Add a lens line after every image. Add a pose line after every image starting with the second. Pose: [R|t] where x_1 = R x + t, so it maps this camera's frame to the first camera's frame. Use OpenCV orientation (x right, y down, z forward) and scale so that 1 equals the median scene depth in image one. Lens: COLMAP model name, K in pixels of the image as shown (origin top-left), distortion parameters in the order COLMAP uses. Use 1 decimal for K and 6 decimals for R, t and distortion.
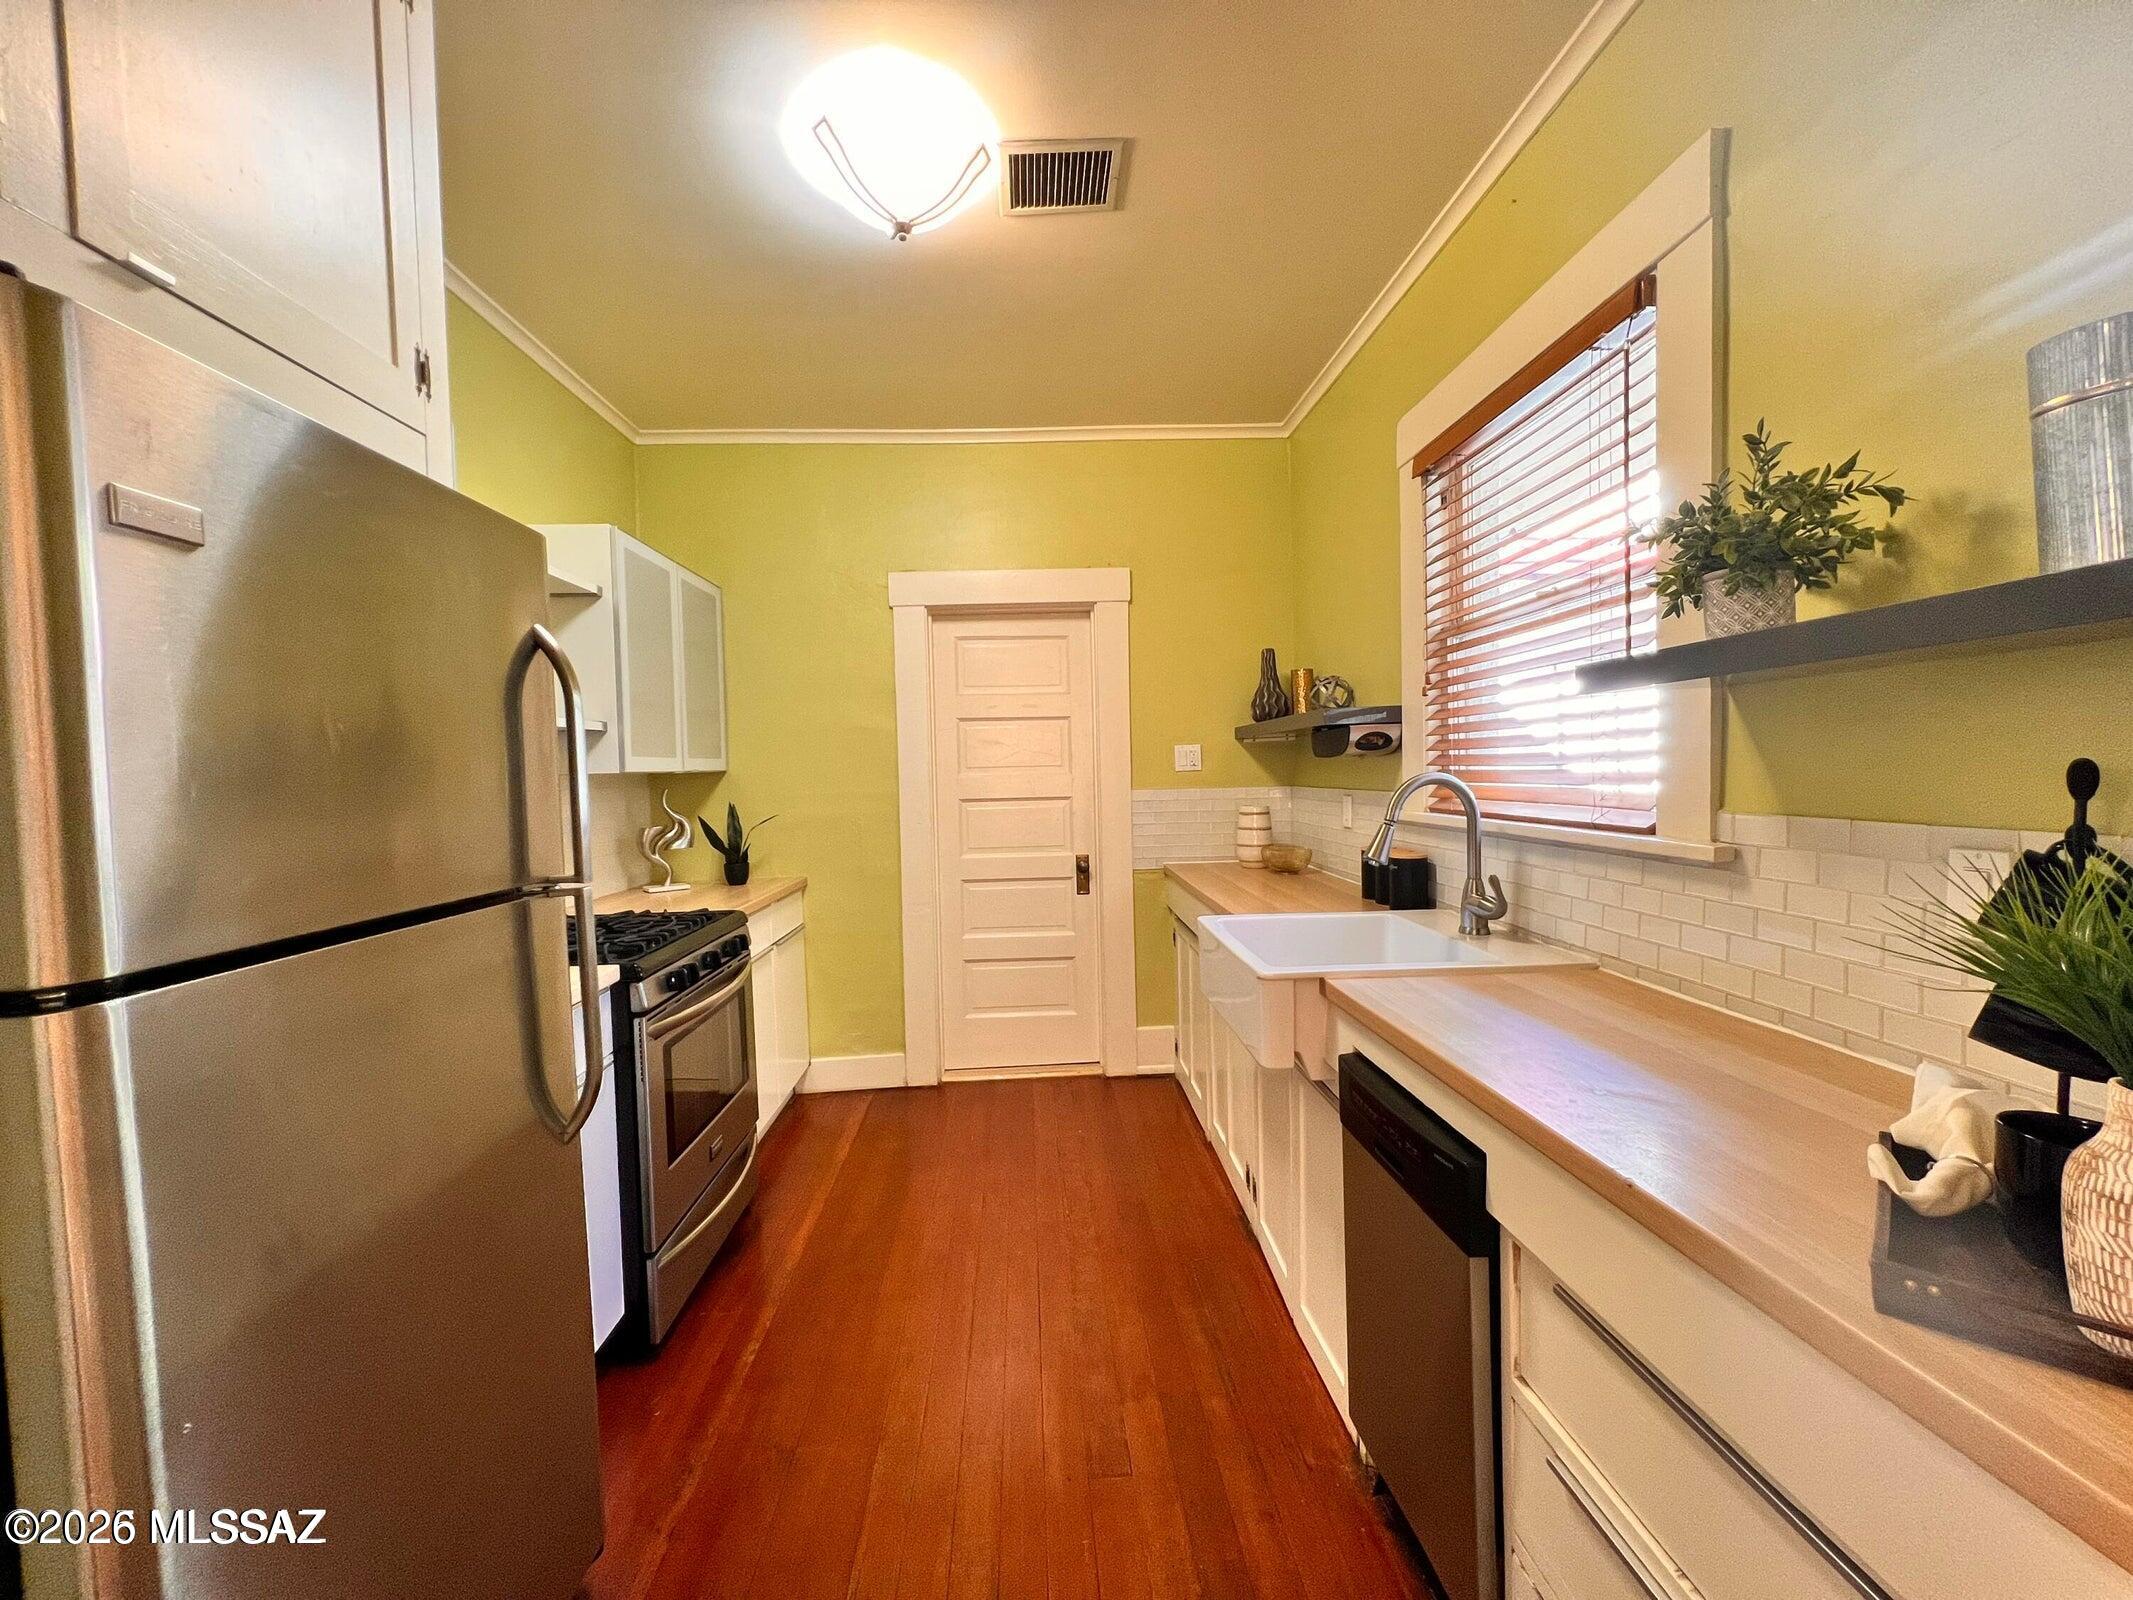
lens RADIAL K [[851.1, 0, 1062.6], [0, 851.1, 799.3], [0, 0, 1]] dist [-0.001100, 0.000362]
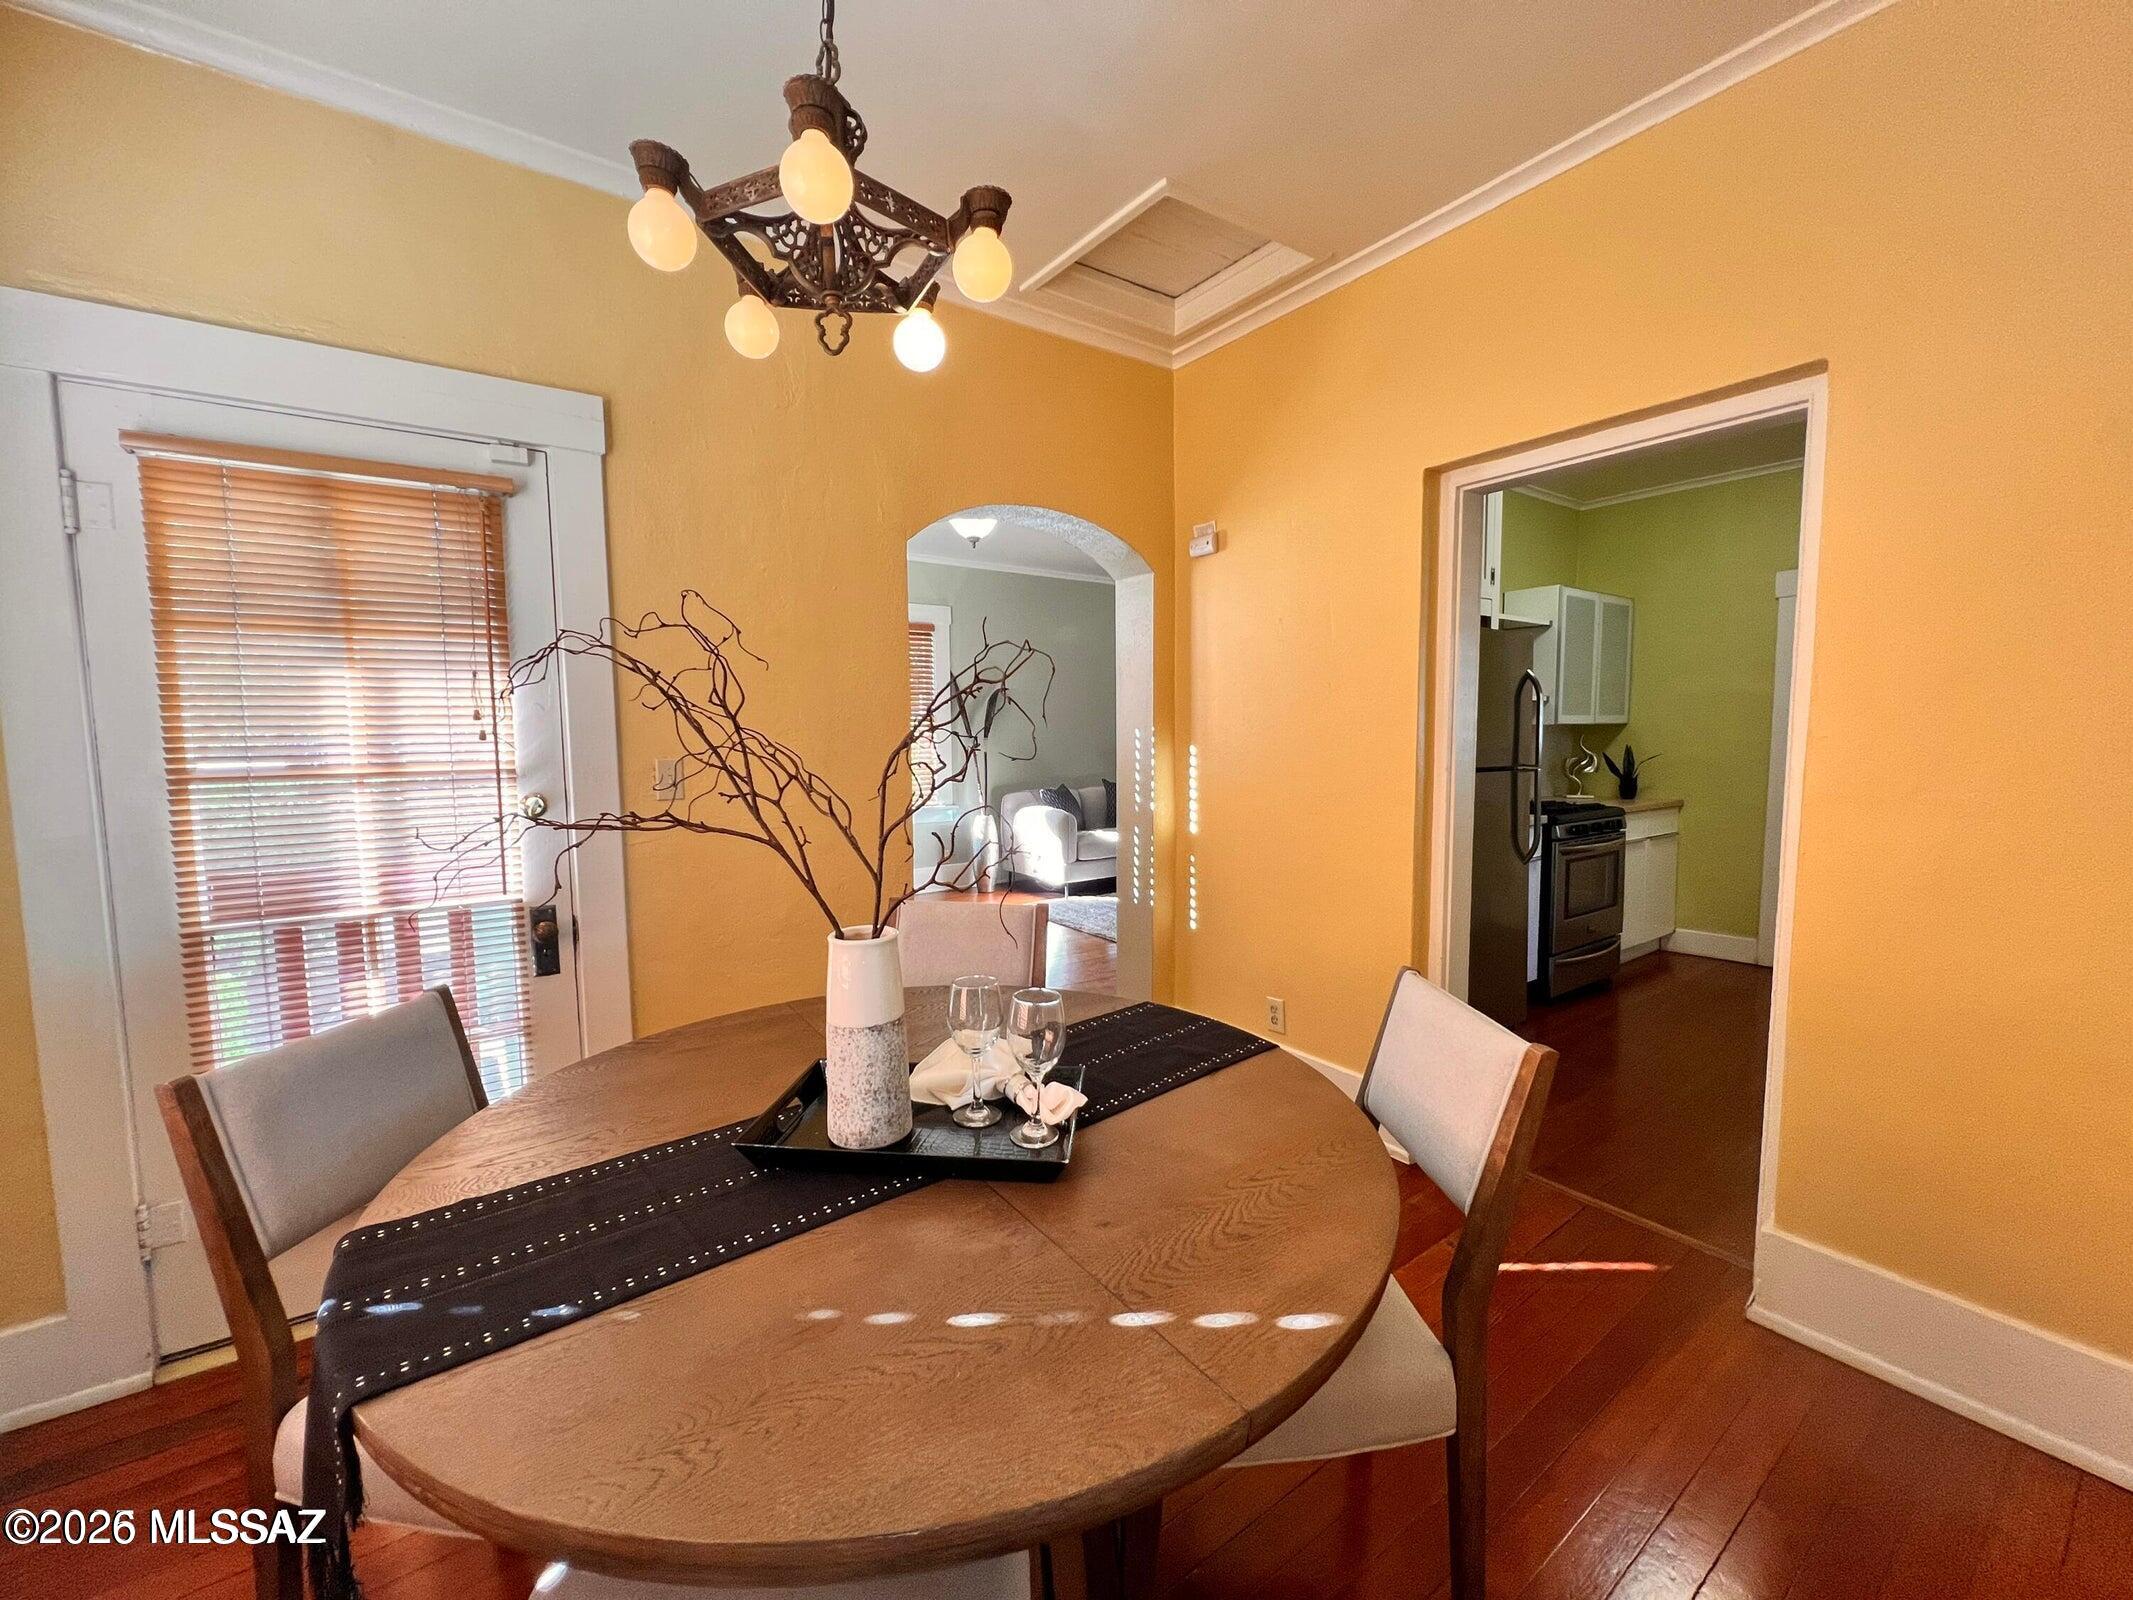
lens RADIAL K [[863.3, 0, 1066.5], [0, 863.3, 800.0], [0, 0, 1]] dist [-0.002823, -0.000097]
pose [[0.548520, 0.083974, -0.831910, 0.368717], [-0.034242, 0.996365, 0.077997, 0.017592], [0.835436, -0.014297, 0.549402, -0.718905]]
